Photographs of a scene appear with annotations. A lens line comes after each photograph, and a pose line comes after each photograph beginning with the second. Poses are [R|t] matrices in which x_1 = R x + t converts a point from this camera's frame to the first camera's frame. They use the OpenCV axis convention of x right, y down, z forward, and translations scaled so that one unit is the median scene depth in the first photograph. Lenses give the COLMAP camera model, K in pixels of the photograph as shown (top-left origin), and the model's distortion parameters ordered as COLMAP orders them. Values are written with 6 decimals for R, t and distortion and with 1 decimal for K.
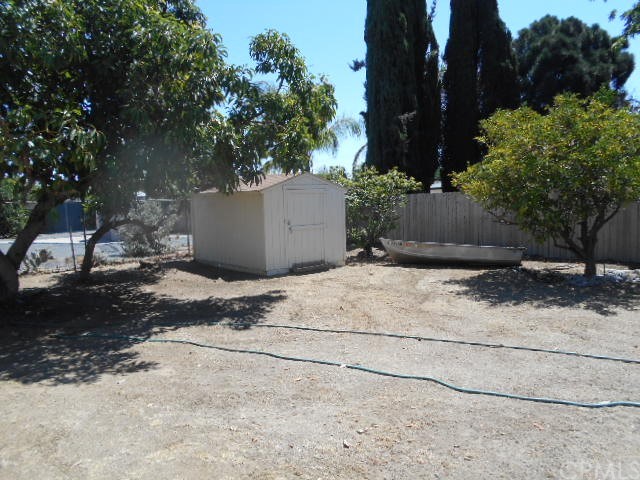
lens RADIAL K [[505.2, 0, 315.5], [0, 505.2, 243.4], [0, 0, 1]] dist [0.010250, 0.009424]
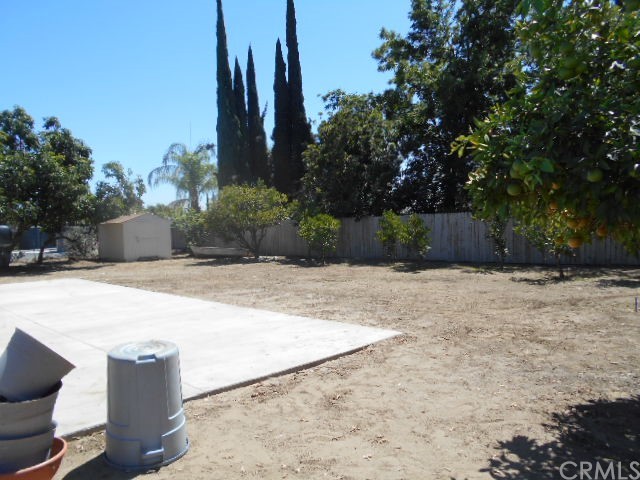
lens RADIAL K [[508.7, 0, 318.1], [0, 508.7, 243.0], [0, 0, 1]] dist [-0.013794, 0.081086]
pose [[0.999370, -0.010811, 0.033796, 0.484126], [0.012268, 0.998991, -0.043200, 0.061288], [-0.033295, 0.043588, 0.998495, -0.876088]]
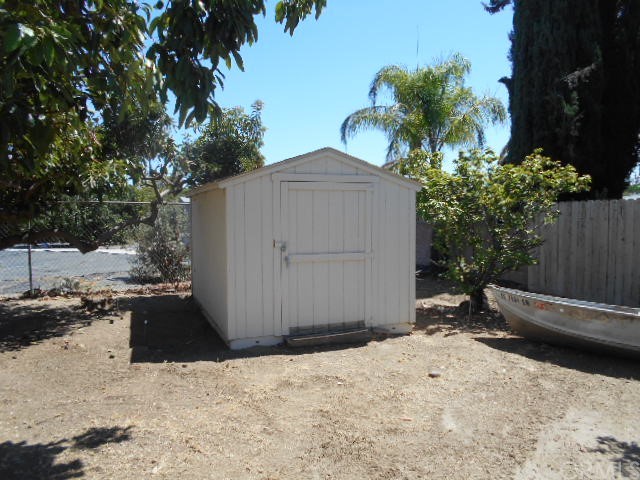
lens RADIAL K [[493.0, 0, 320.0], [0, 493.0, 240.0], [0, 0, 1]] dist [0.048735, -0.001248]
pose [[0.946242, 0.042160, -0.320700, 0.107479], [-0.051606, 0.998447, -0.021008, -0.030641], [0.319316, 0.036428, 0.946948, 0.409861]]
